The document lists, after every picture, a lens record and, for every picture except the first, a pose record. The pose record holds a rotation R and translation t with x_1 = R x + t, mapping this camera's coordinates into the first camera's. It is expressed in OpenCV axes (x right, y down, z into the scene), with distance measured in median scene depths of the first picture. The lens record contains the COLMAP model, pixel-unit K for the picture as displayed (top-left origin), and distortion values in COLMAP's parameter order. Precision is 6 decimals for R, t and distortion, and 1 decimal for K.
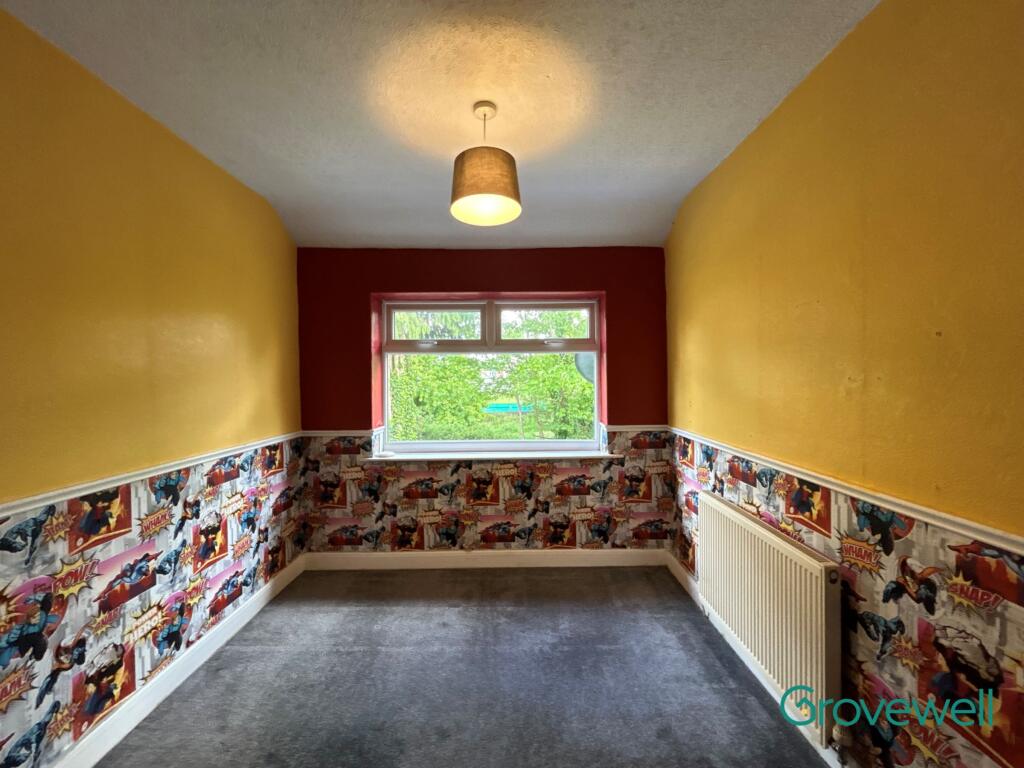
lens RADIAL K [[415.5, 0, 512.0], [0, 415.5, 384.0], [0, 0, 1]] dist [-0.001669, 0.000433]
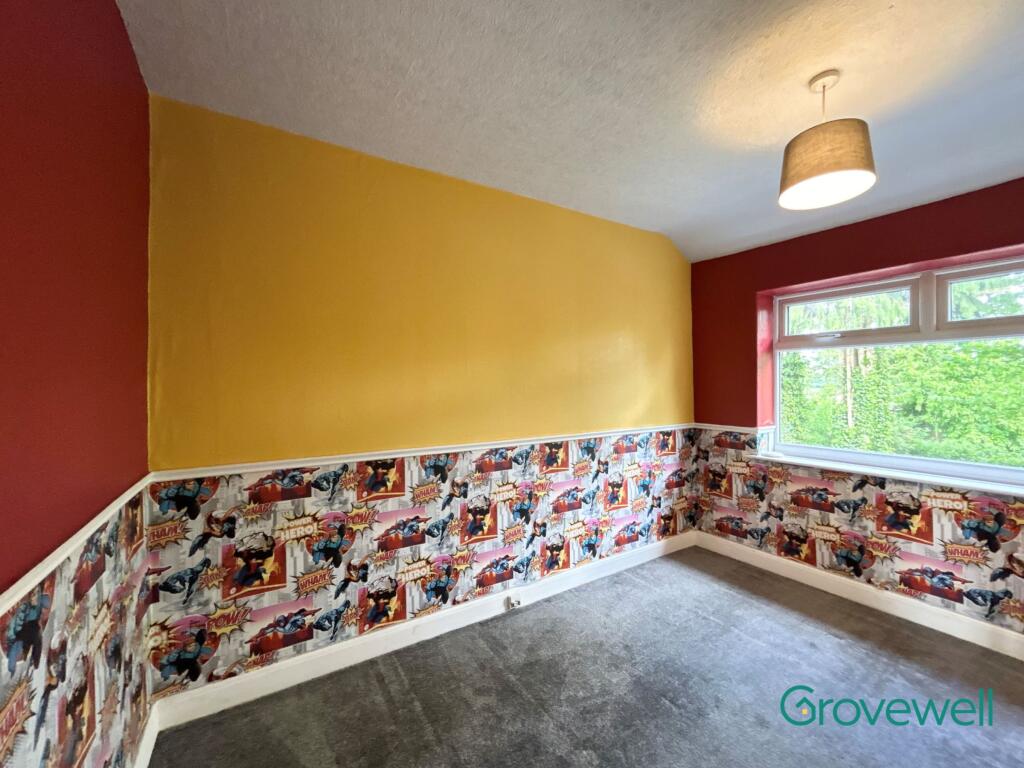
lens RADIAL K [[415.5, 0, 512.0], [0, 415.5, 384.0], [0, 0, 1]] dist [-0.001669, 0.000433]
pose [[0.535094, 0.007861, -0.844756, 0.217469], [-0.007397, 0.999962, 0.004619, 0.004498], [0.844760, 0.003777, 0.535131, -0.044335]]
